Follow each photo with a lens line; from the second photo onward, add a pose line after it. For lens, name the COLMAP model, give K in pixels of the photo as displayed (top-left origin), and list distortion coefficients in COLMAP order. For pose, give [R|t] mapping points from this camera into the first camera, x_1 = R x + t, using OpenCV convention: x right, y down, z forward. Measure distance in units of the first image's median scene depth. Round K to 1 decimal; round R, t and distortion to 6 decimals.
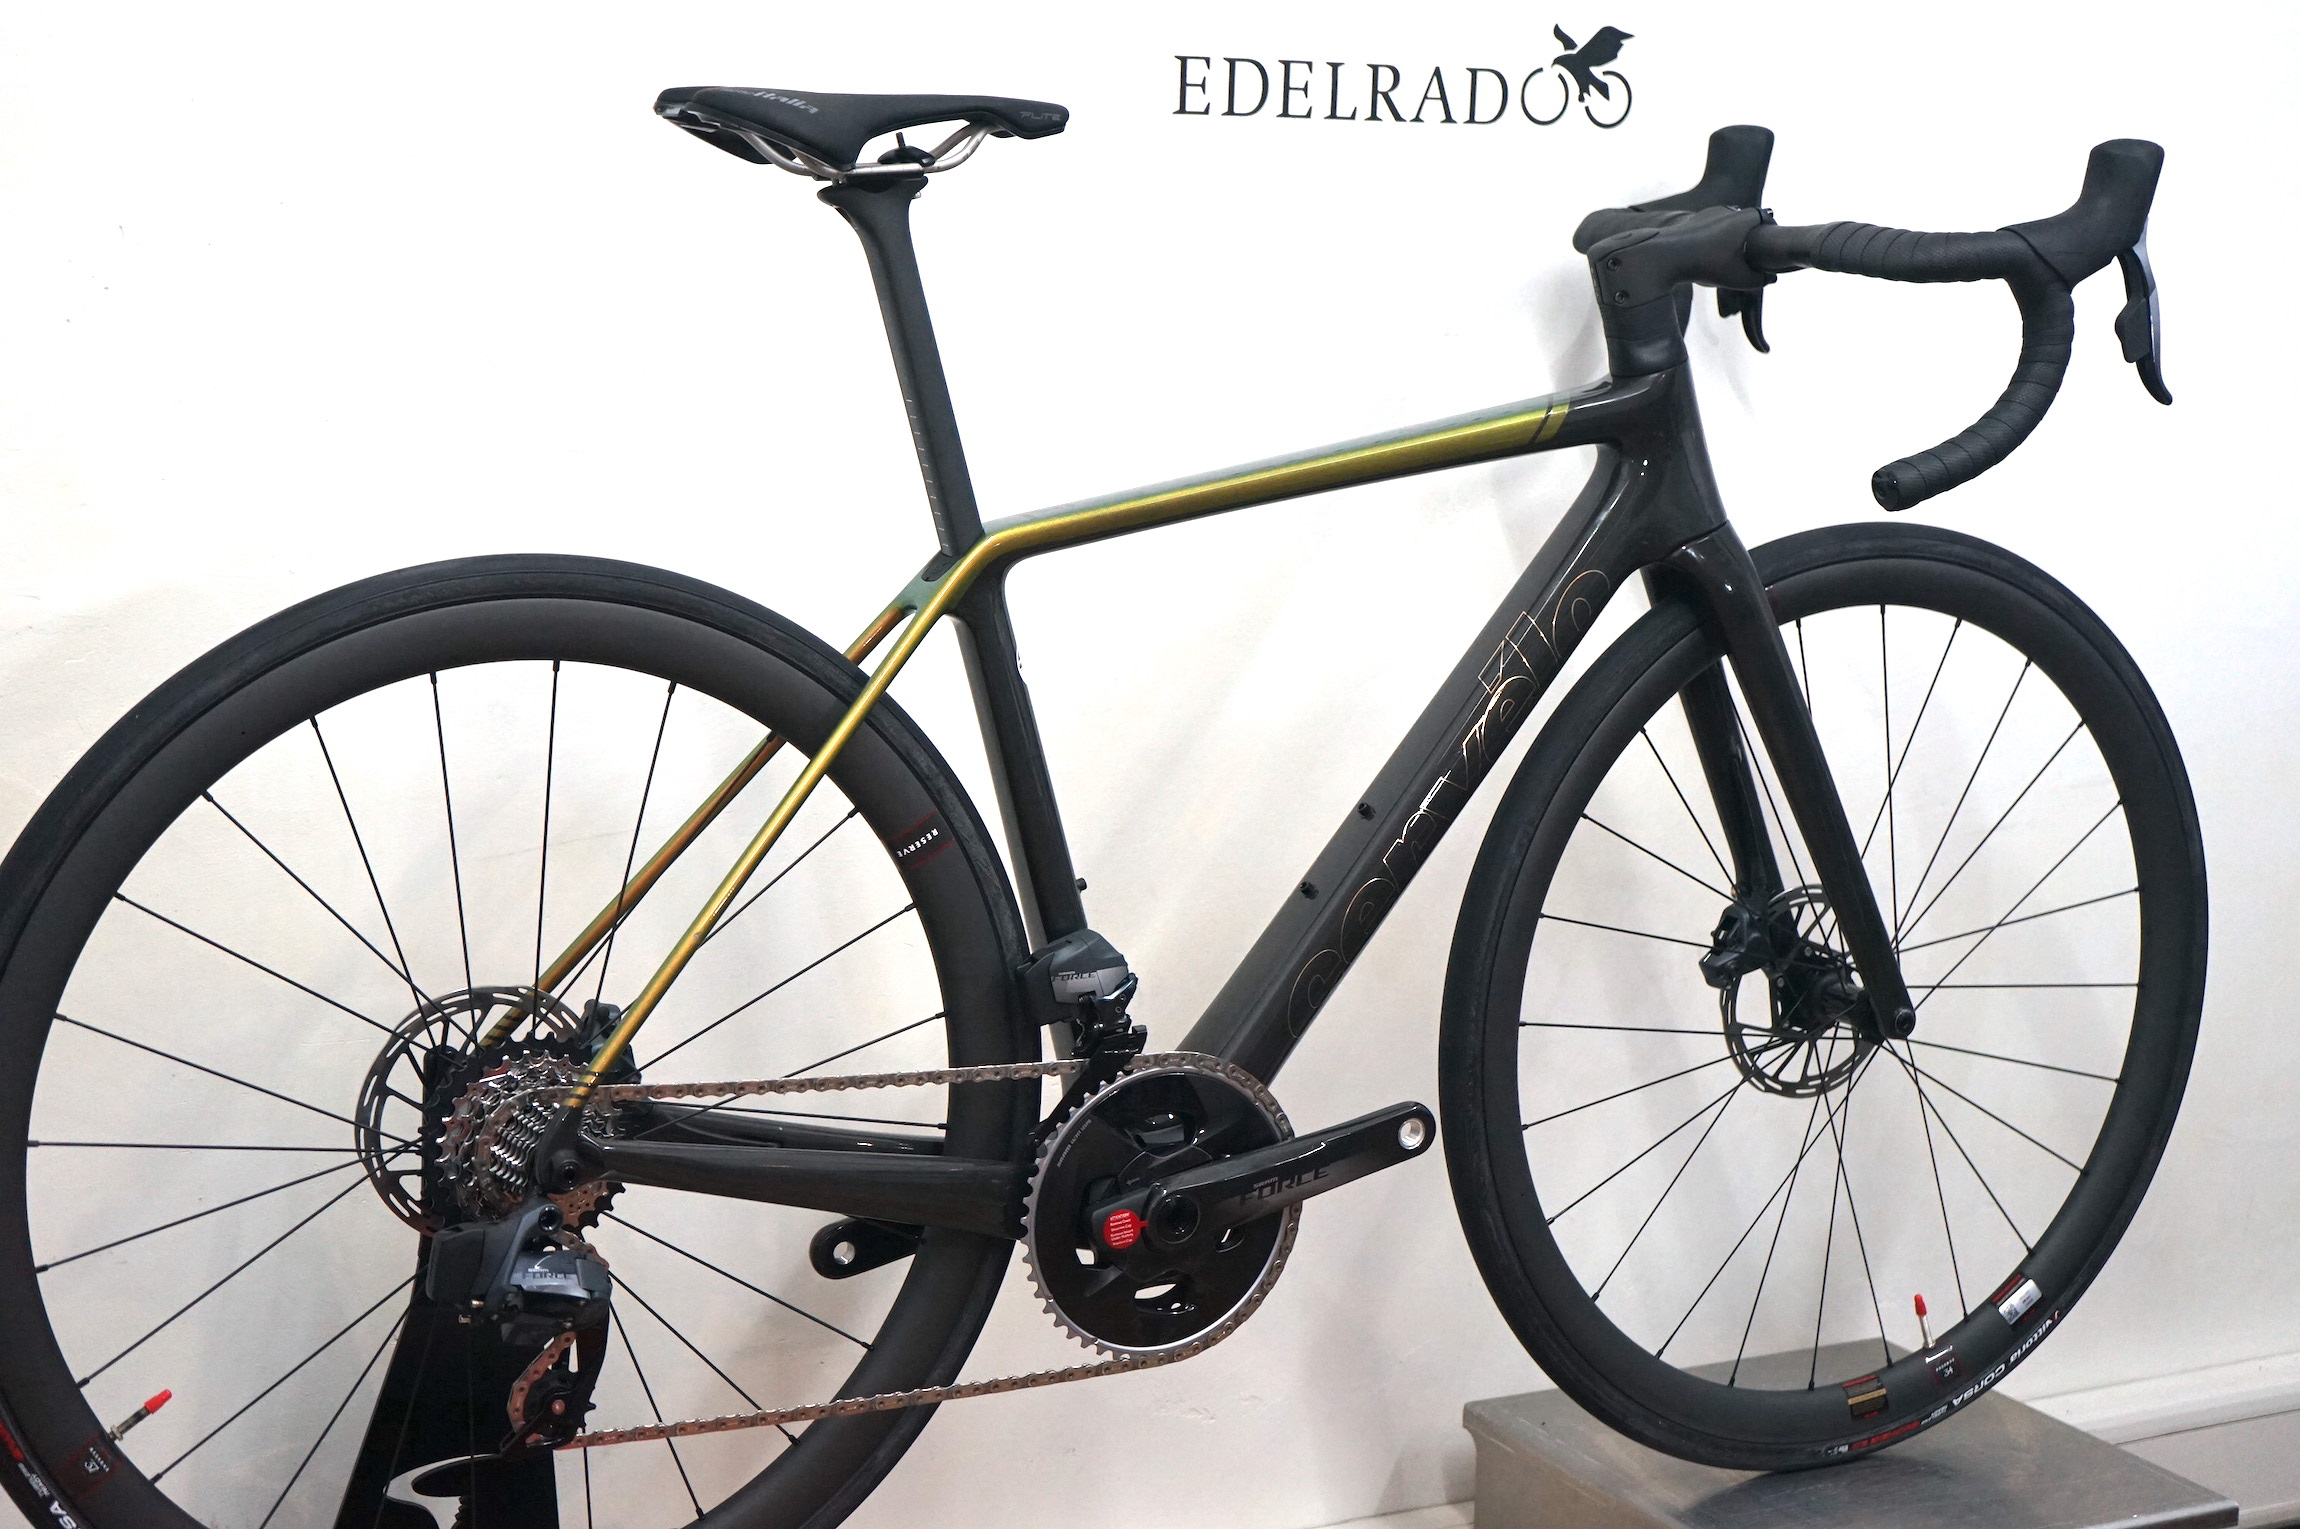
lens RADIAL K [[3762.4, 0, 1154.7], [0, 3762.4, 739.6], [0, 0, 1]] dist [-0.040531, 0.000000]
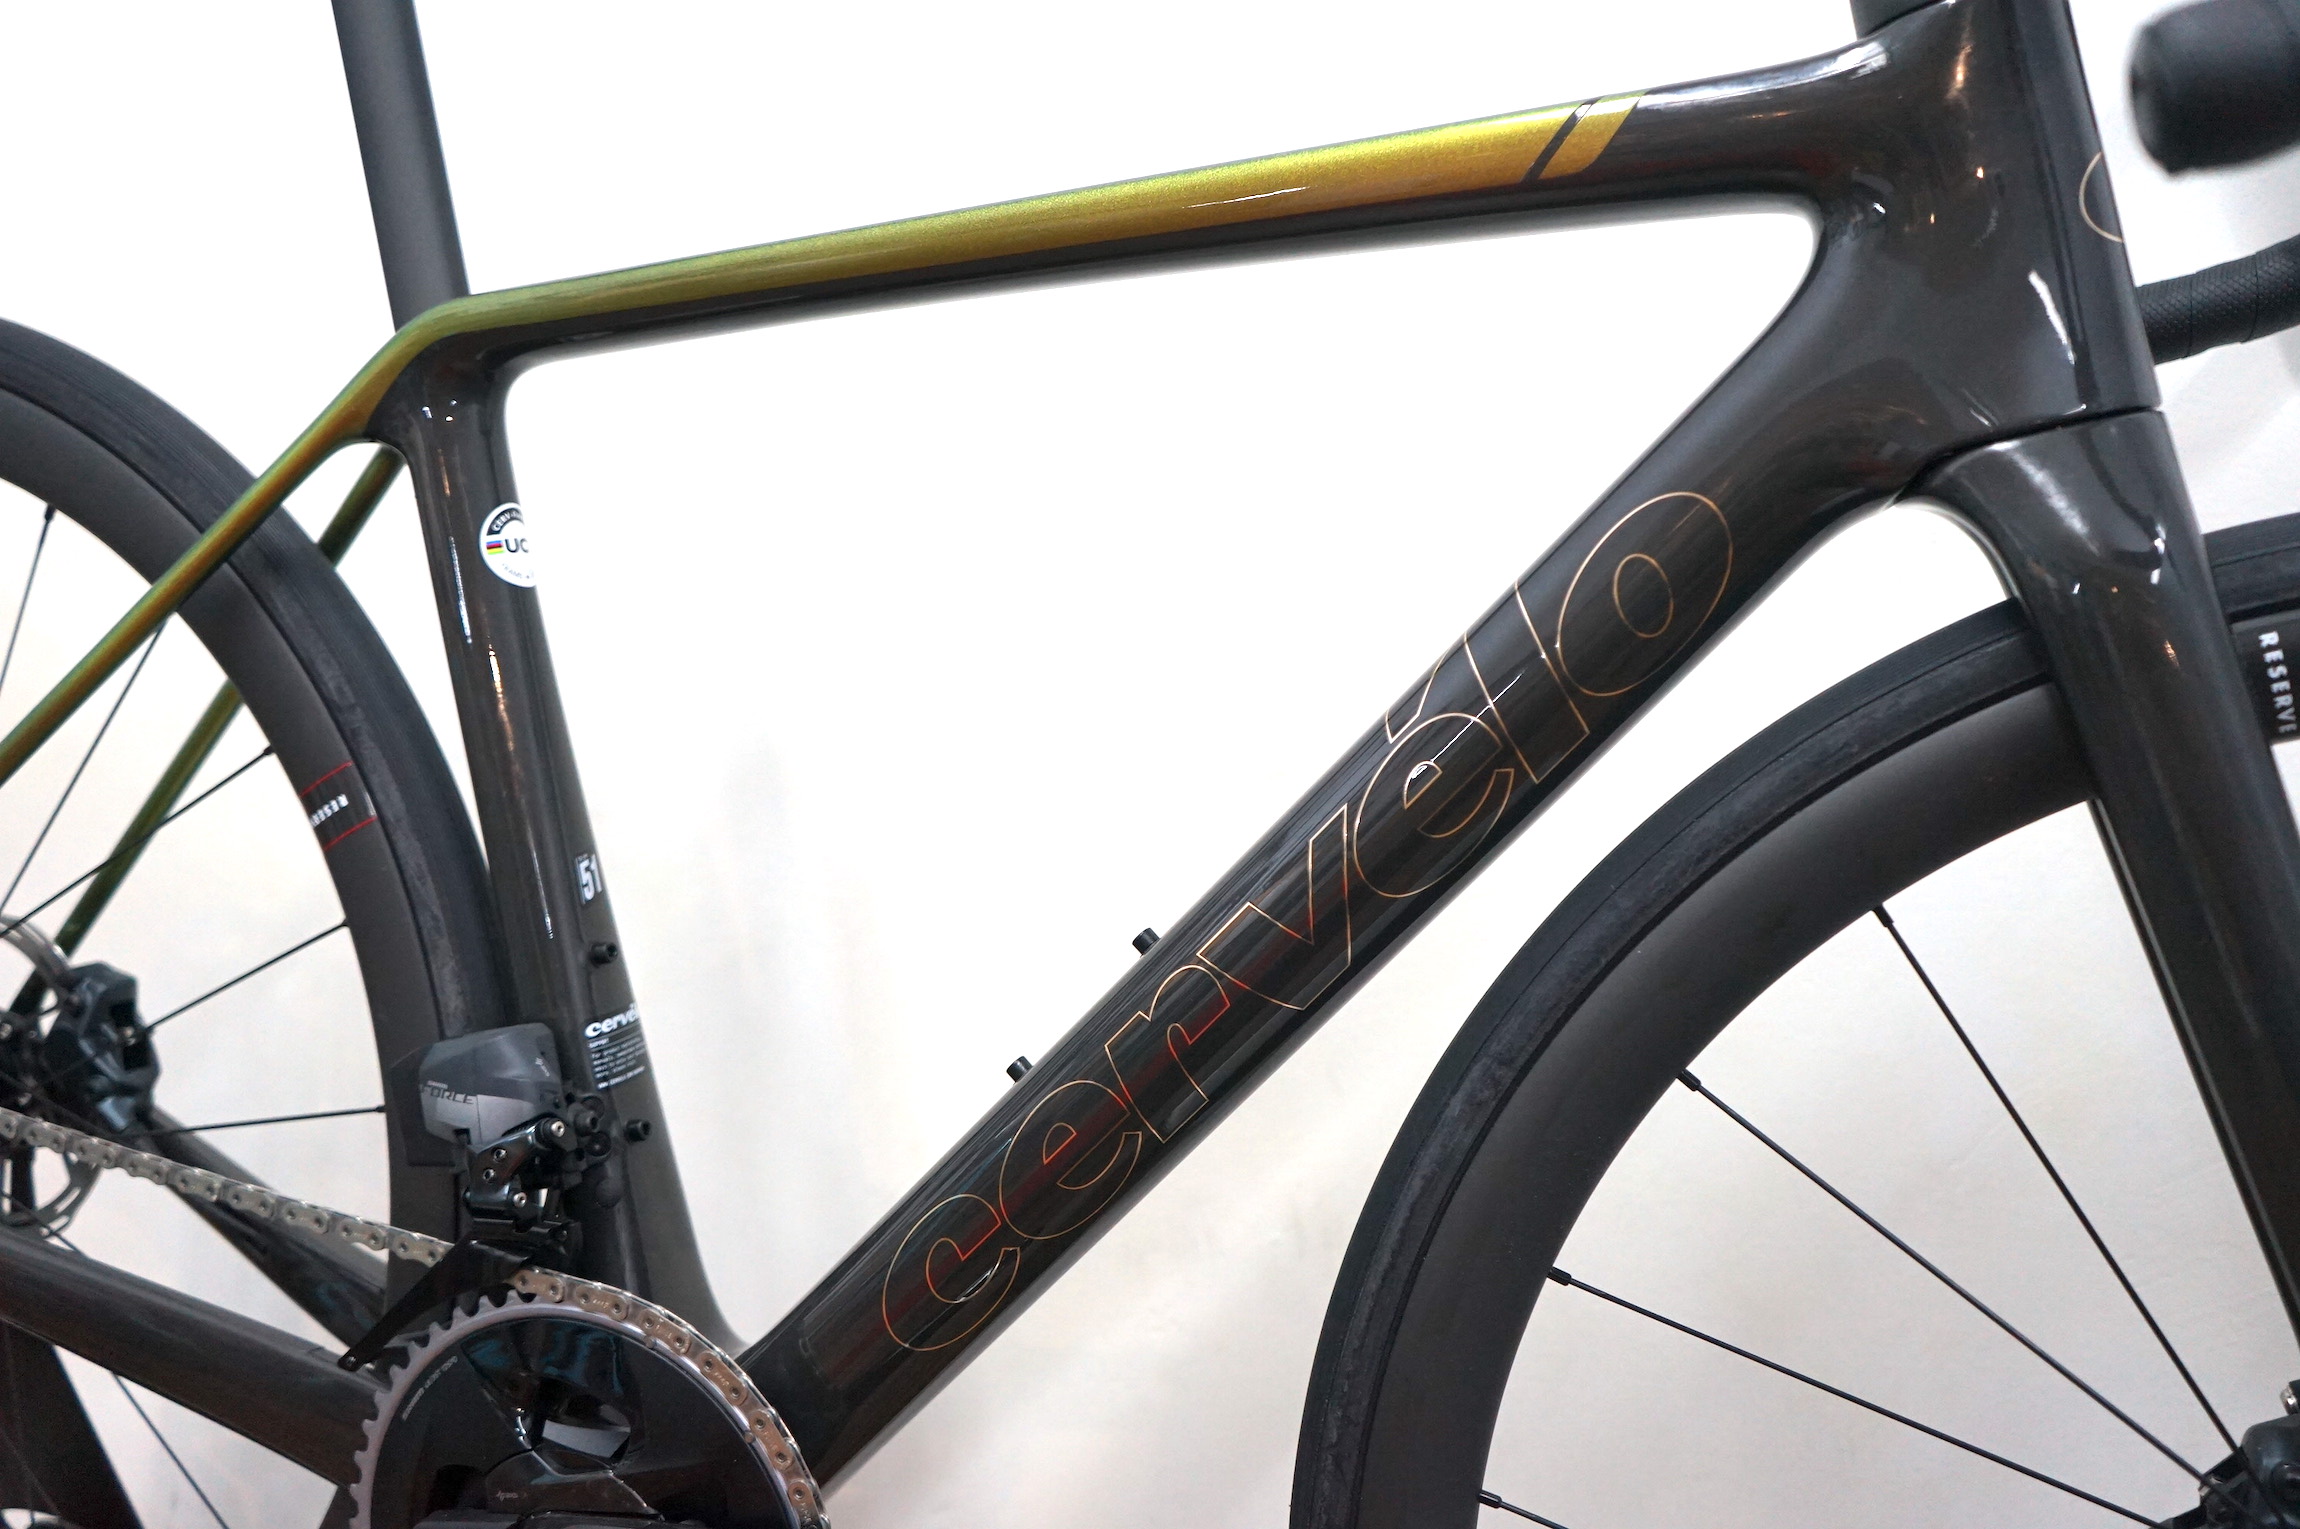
lens RADIAL K [[2042.4, 0, 1148.5], [0, 2042.4, 763.1], [0, 0, 1]] dist [0.002964, -0.009013]
pose [[0.649188, 0.110666, -0.752534, 0.264255], [-0.188646, 0.981874, -0.018347, 0.000166], [0.736863, 0.153873, 0.658298, 0.845940]]
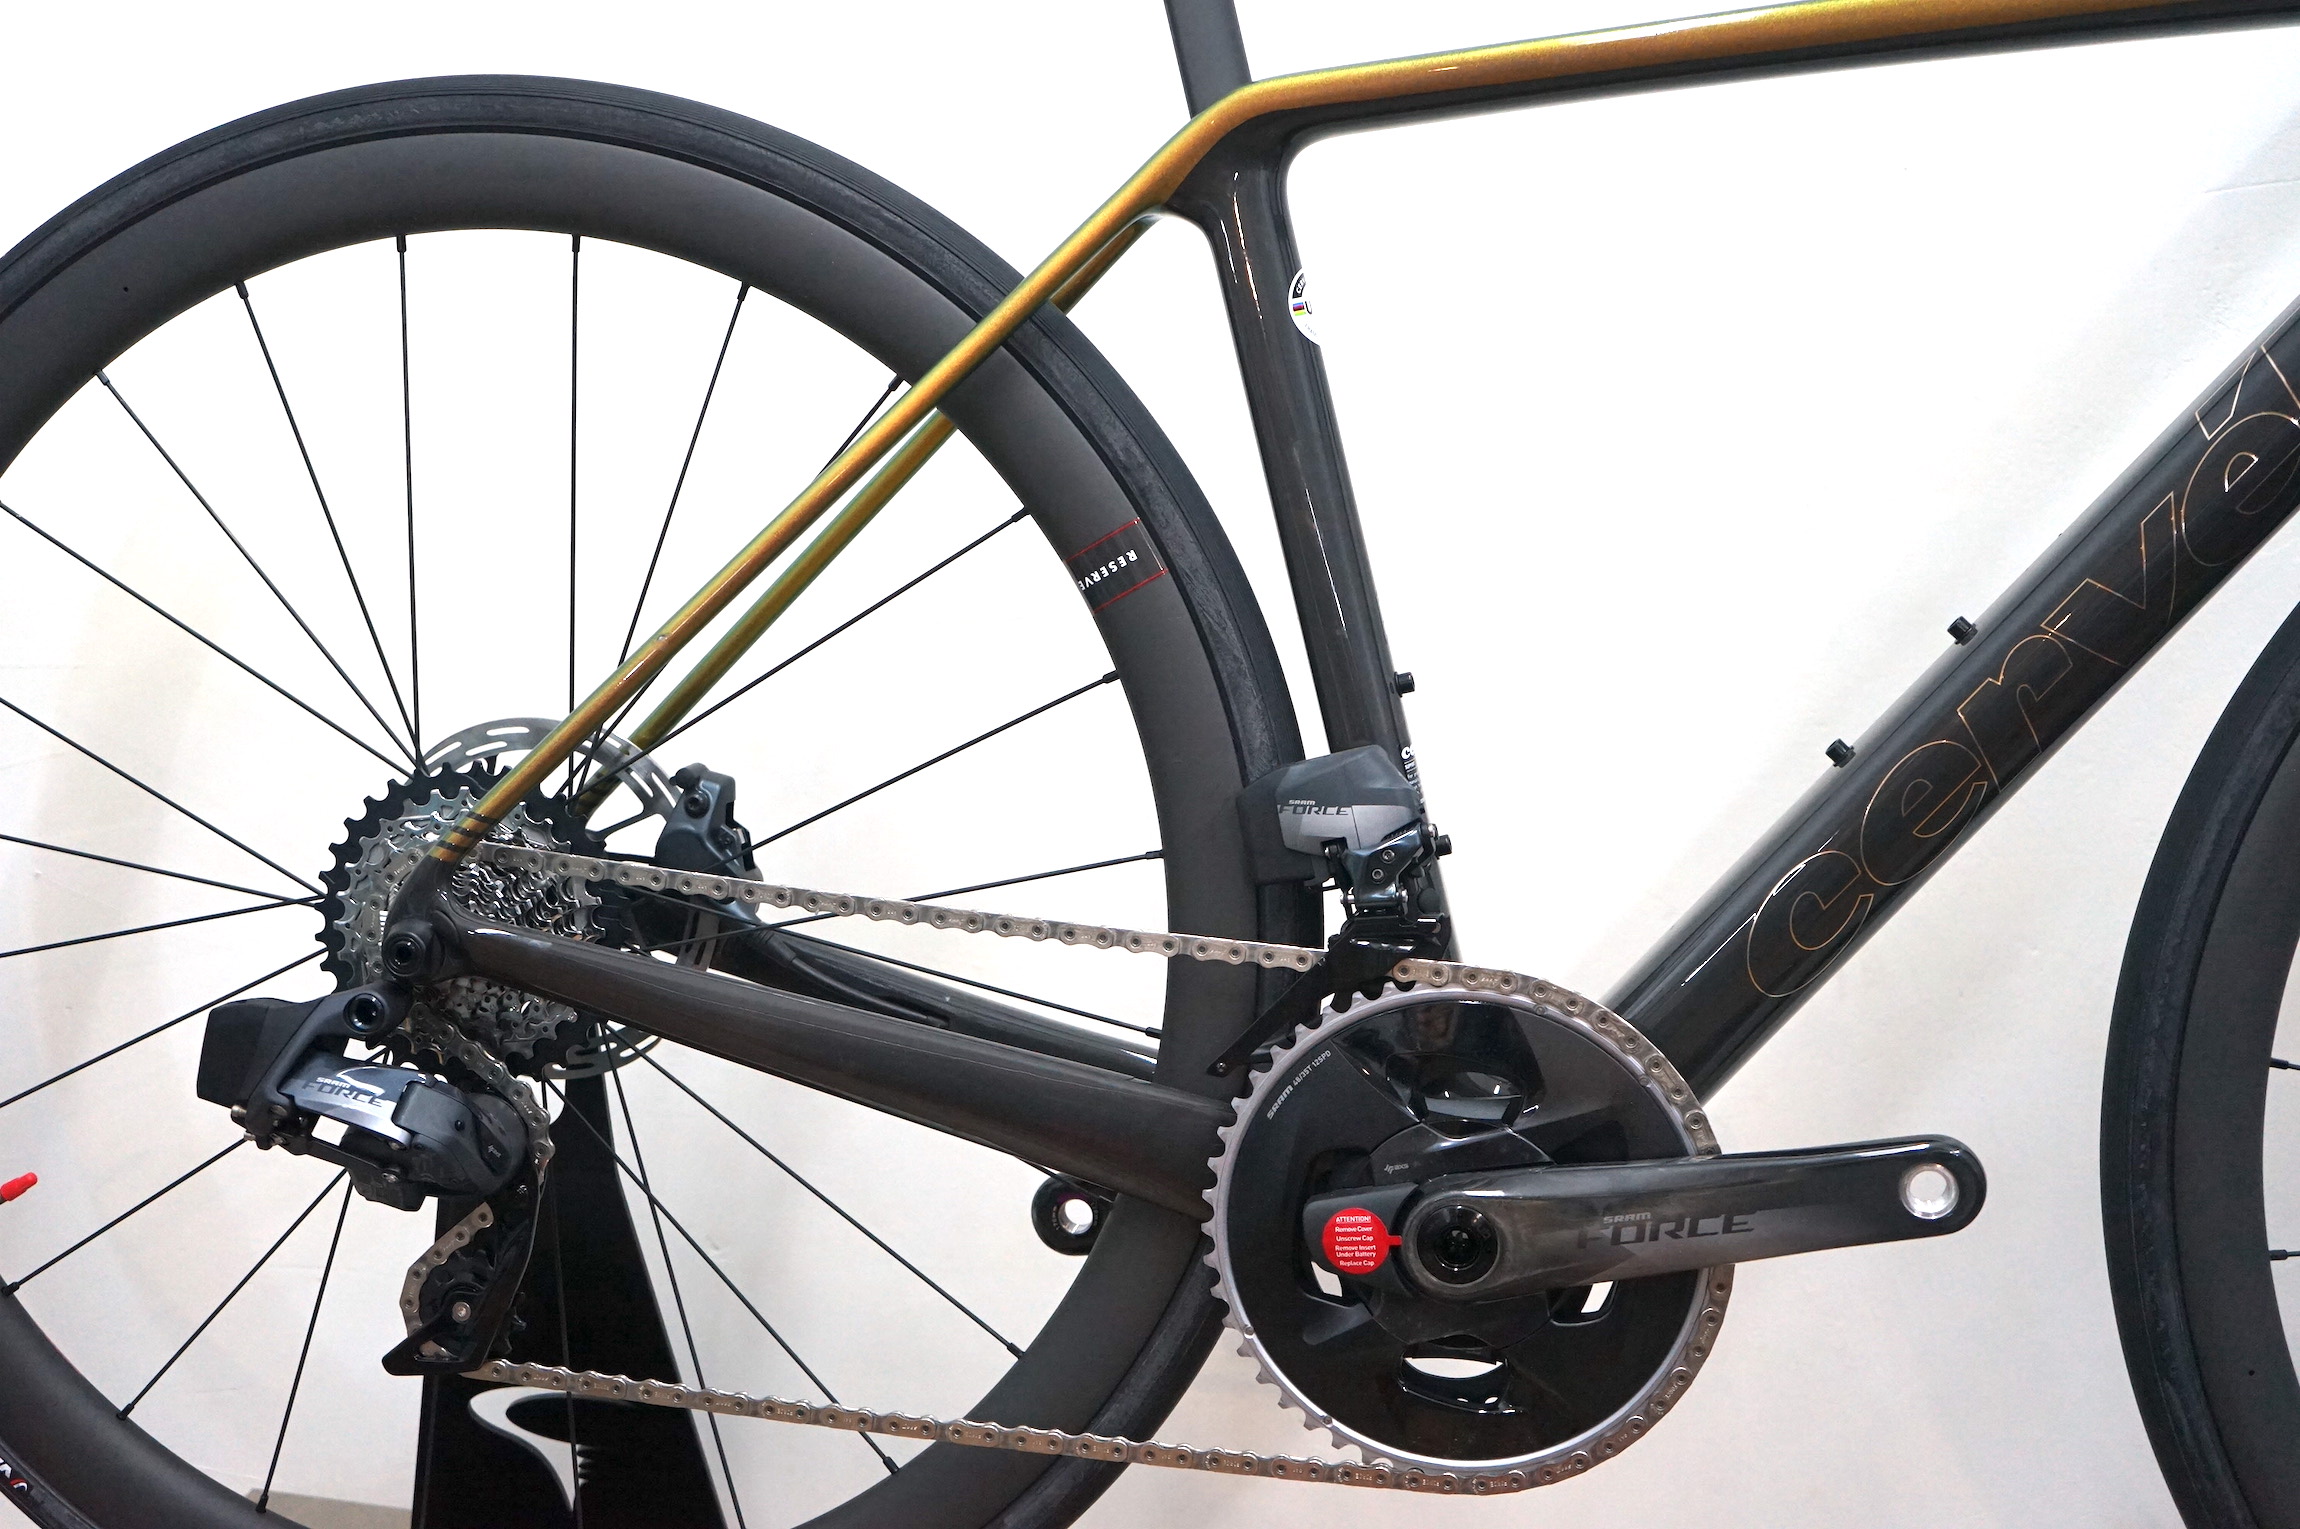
lens RADIAL K [[2977.9, 0, 1163.1], [0, 2977.9, 757.4], [0, 0, 1]] dist [0.007755, 0.000000]
pose [[0.789459, 0.083657, -0.608076, 0.247215], [-0.132839, 0.990476, -0.036198, 0.073407], [0.599257, 0.109353, 0.793053, 0.583608]]
